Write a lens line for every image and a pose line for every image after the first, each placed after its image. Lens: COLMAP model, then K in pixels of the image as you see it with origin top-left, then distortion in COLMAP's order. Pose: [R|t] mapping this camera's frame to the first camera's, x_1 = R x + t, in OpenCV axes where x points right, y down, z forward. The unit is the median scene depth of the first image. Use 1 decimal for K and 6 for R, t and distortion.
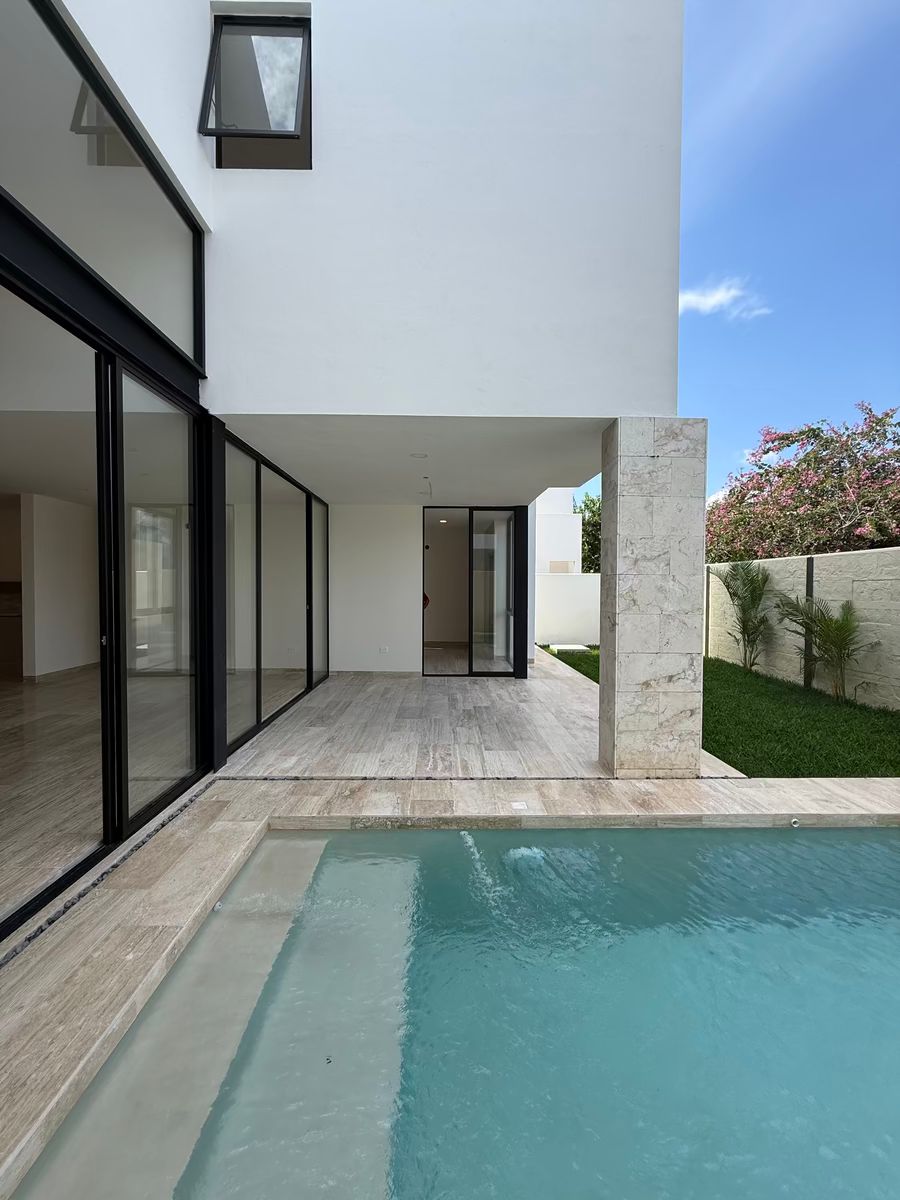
lens RADIAL K [[476.4, 0, 450.1], [0, 476.4, 595.8], [0, 0, 1]] dist [-0.000734, 0.000011]
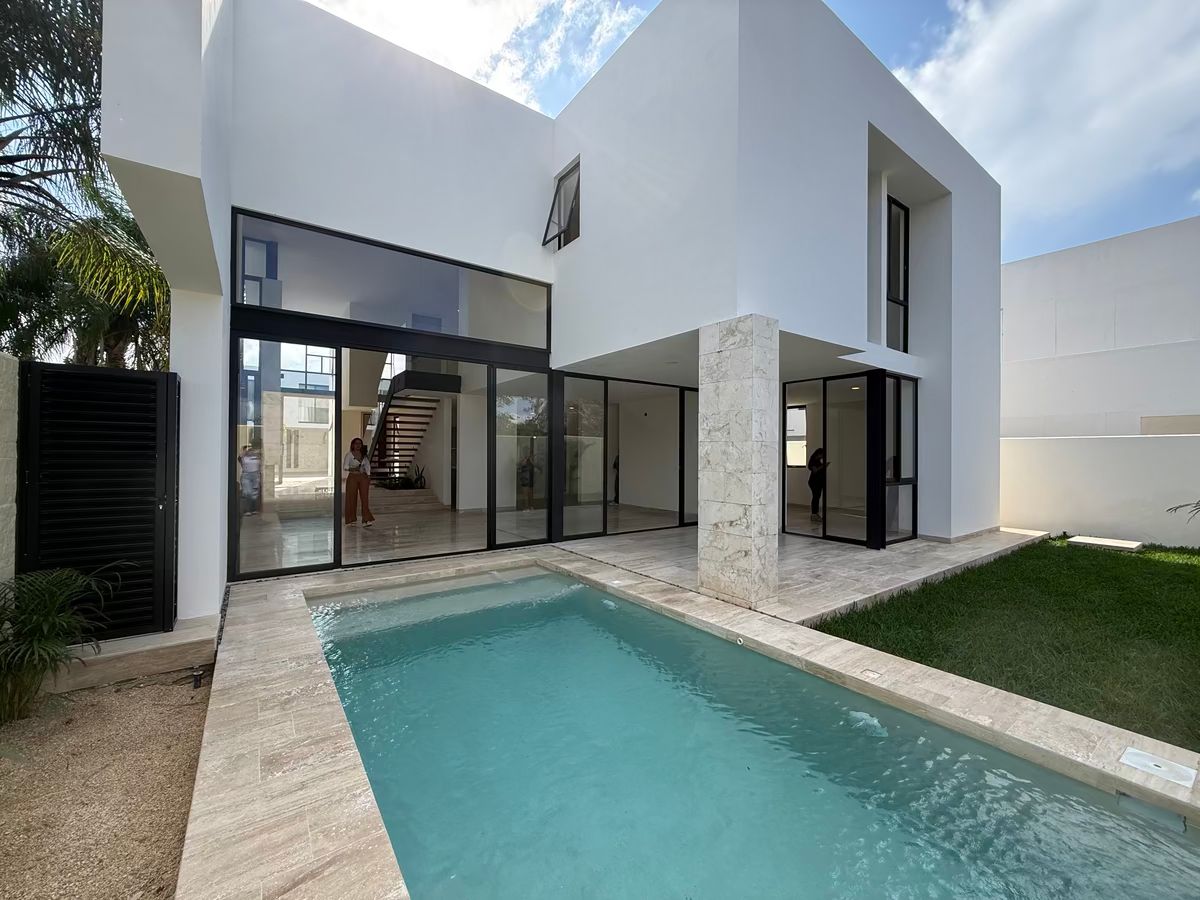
lens RADIAL K [[476.4, 0, 597.2], [0, 476.4, 450.6], [0, 0, 1]] dist [-0.000734, 0.000011]
pose [[0.567814, -0.006936, -0.823128, 1.302534], [-0.019559, 0.999569, -0.021915, 0.015451], [0.822925, 0.028543, 0.567433, -0.014357]]
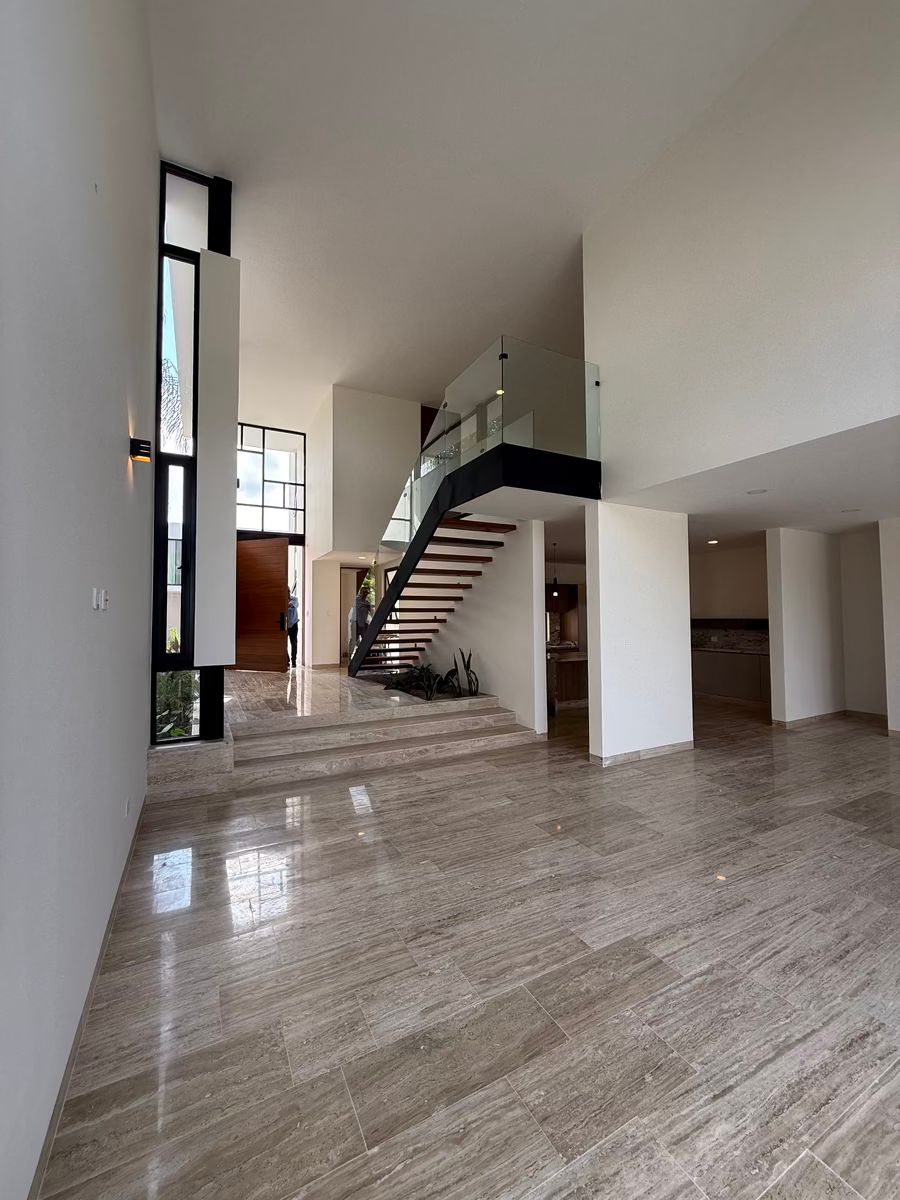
lens RADIAL K [[476.4, 0, 450.1], [0, 476.4, 595.8], [0, 0, 1]] dist [-0.000734, 0.000011]
pose [[0.446325, -0.045438, -0.893717, -0.613525], [-0.009468, 0.998414, -0.055489, -0.036503], [0.894821, 0.033228, 0.445187, -0.015607]]
